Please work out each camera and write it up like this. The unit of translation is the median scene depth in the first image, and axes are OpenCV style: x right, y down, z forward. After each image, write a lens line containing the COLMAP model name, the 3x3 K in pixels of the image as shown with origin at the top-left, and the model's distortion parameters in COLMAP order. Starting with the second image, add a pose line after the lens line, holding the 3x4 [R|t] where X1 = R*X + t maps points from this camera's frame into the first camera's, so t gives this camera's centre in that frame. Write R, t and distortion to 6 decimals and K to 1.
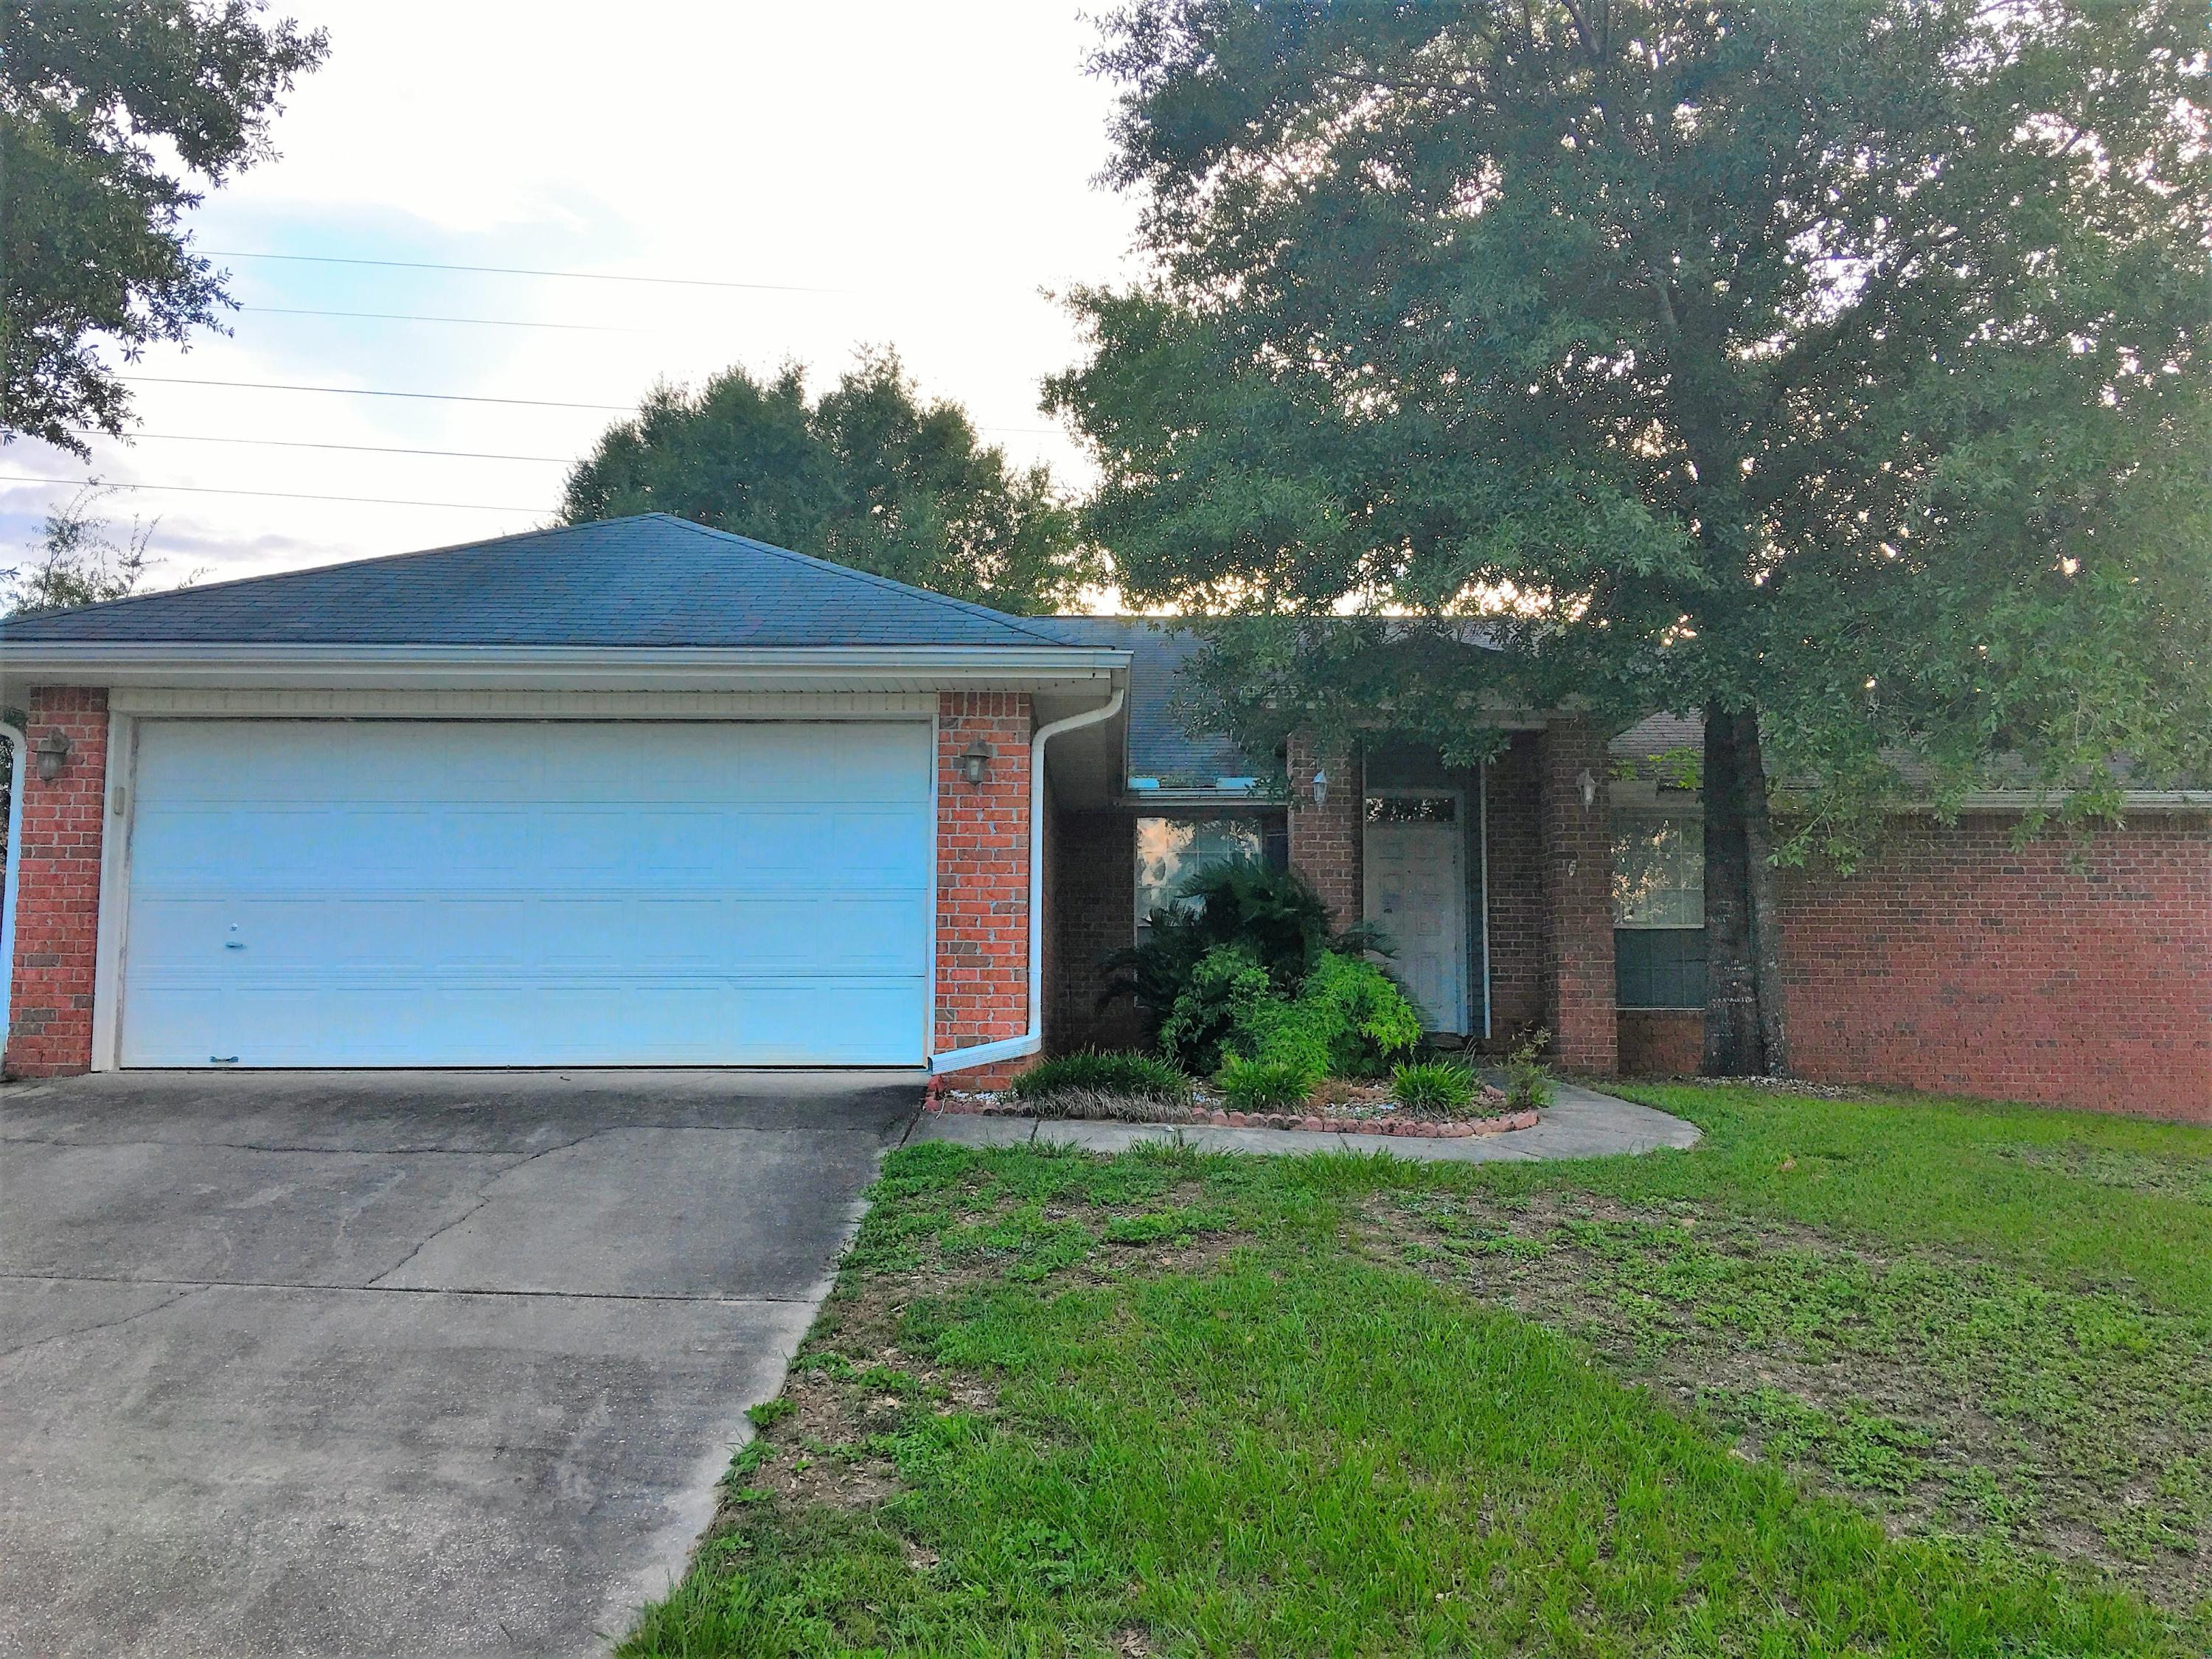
lens RADIAL K [[1898.1, 0, 1101.7], [0, 1898.1, 823.1], [0, 0, 1]] dist [0.031771, -0.010391]
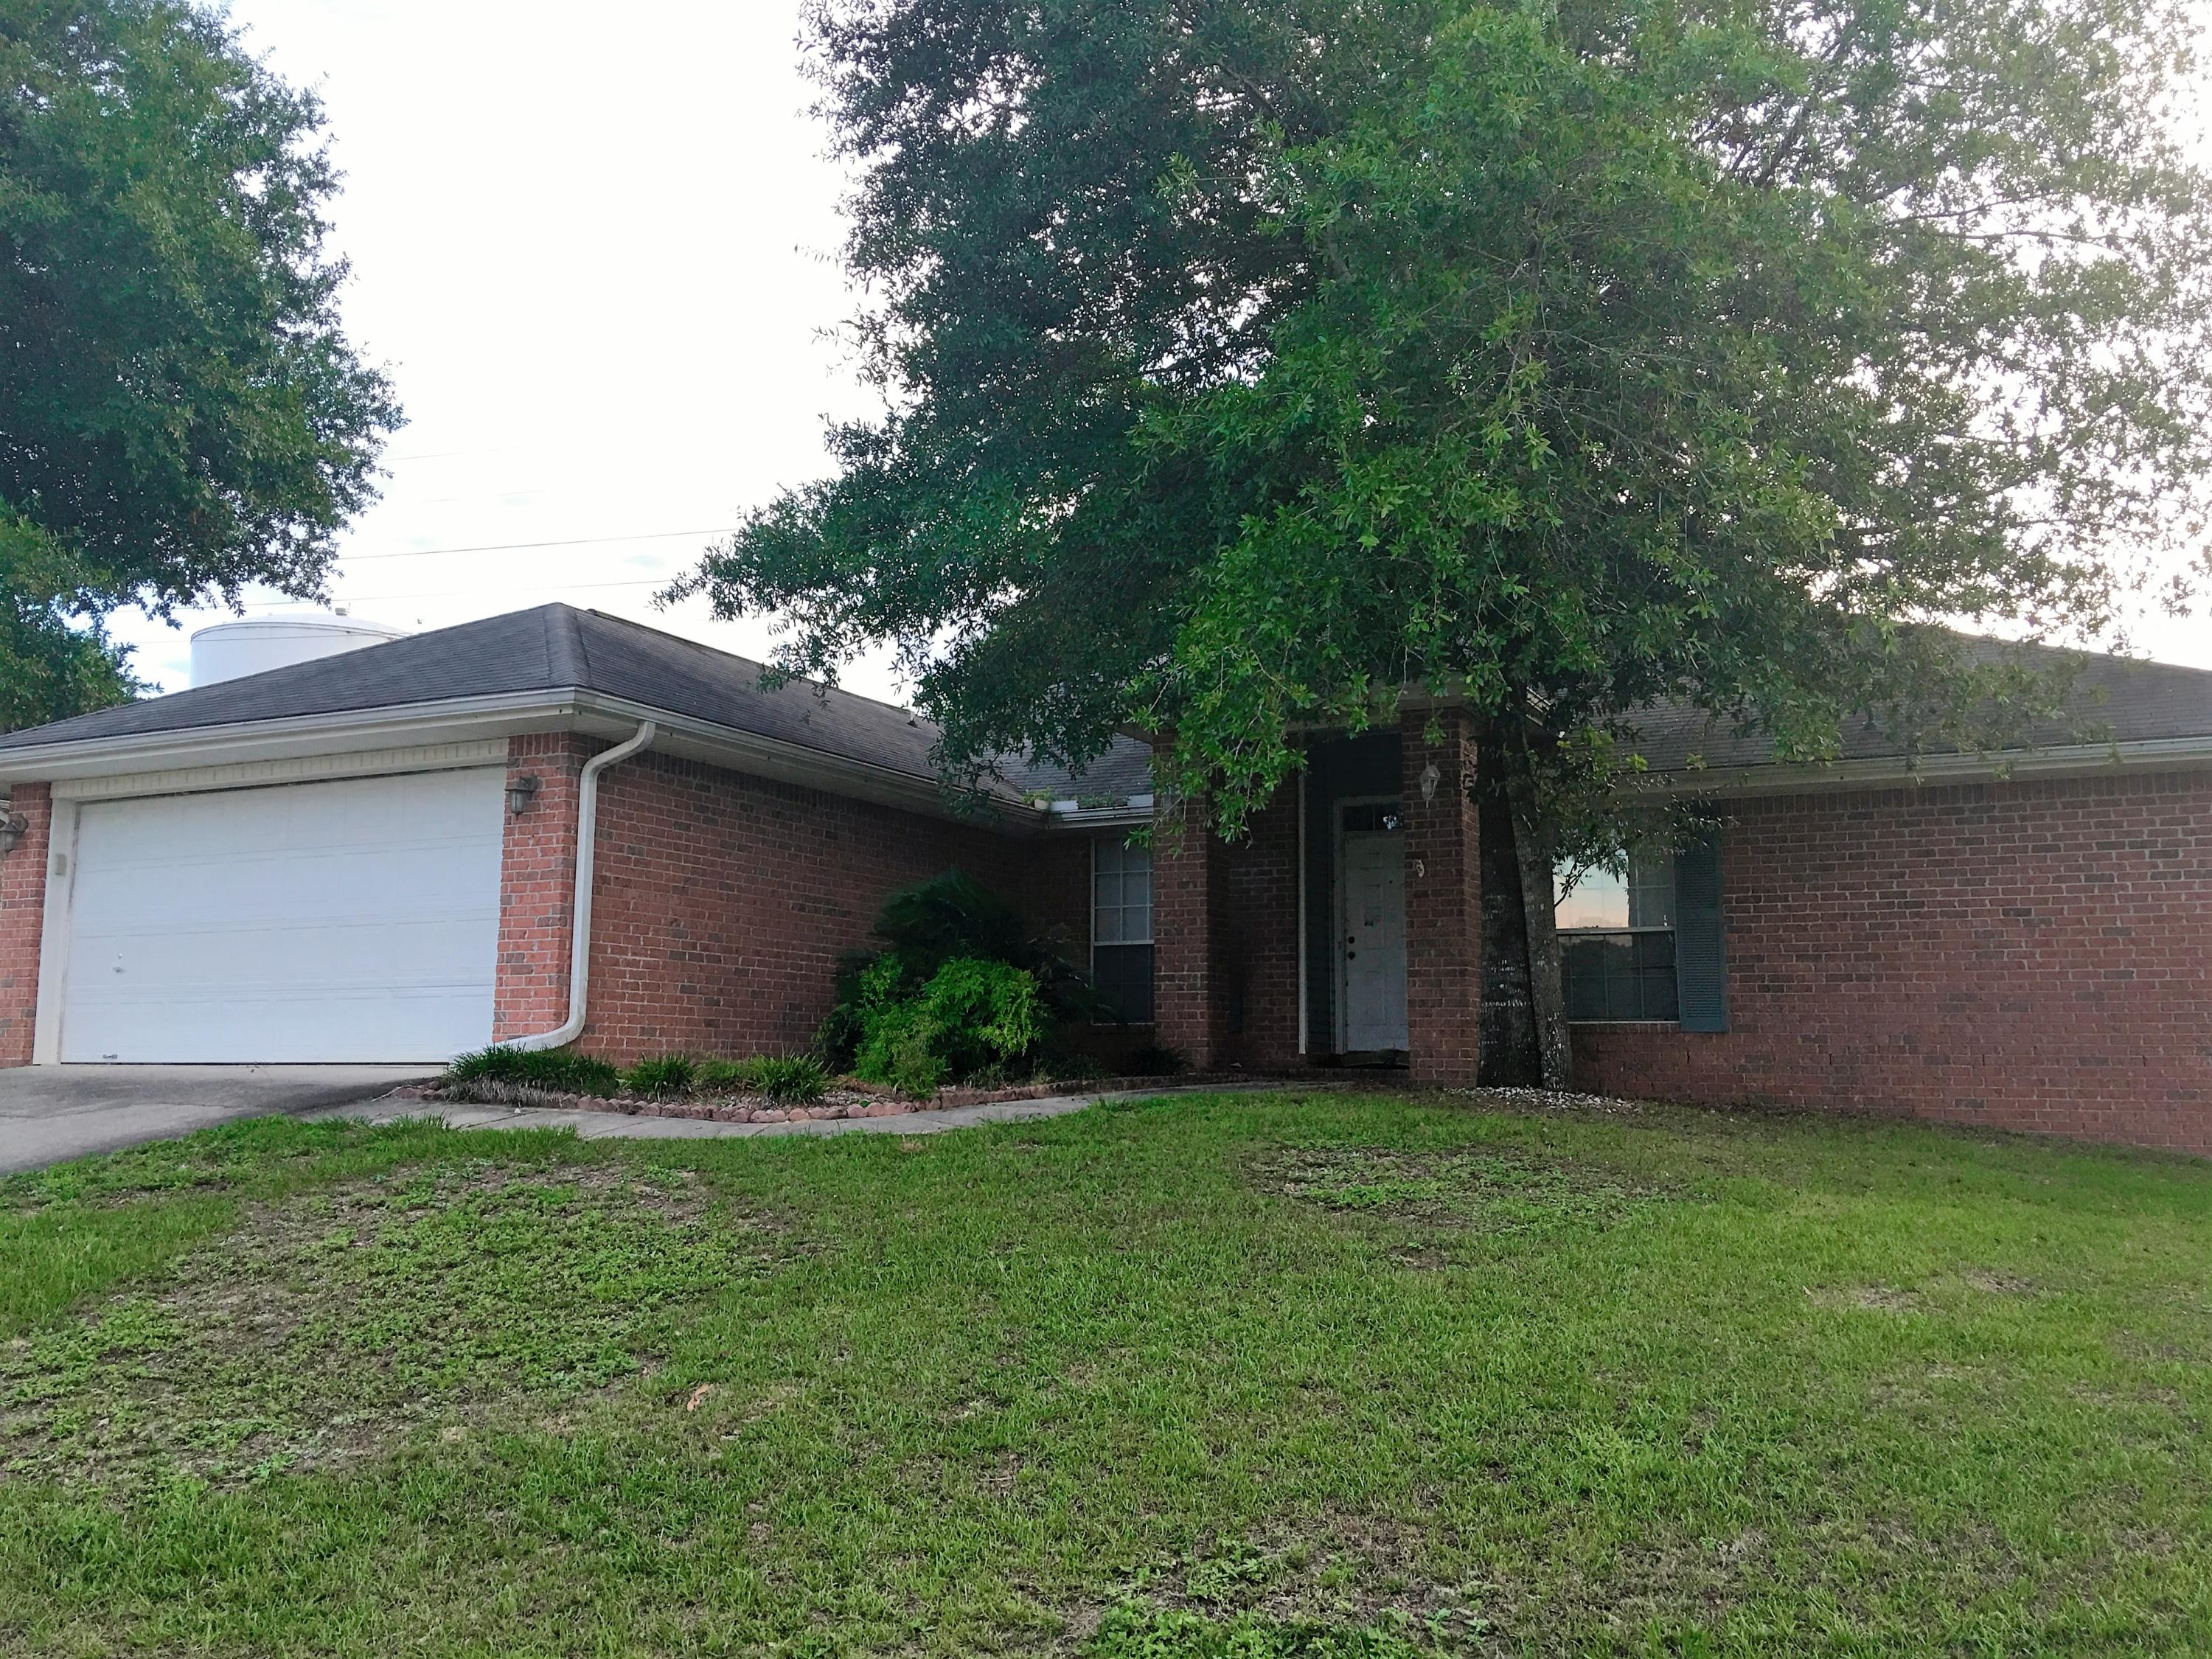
lens RADIAL K [[1898.1, 0, 1098.3], [0, 1898.1, 830.8], [0, 0, 1]] dist [0.031771, -0.010391]
pose [[0.885940, -0.055043, -0.460521, 0.758902], [0.042943, 0.998403, -0.036720, 0.045715], [0.461807, 0.012755, 0.886889, 0.138658]]
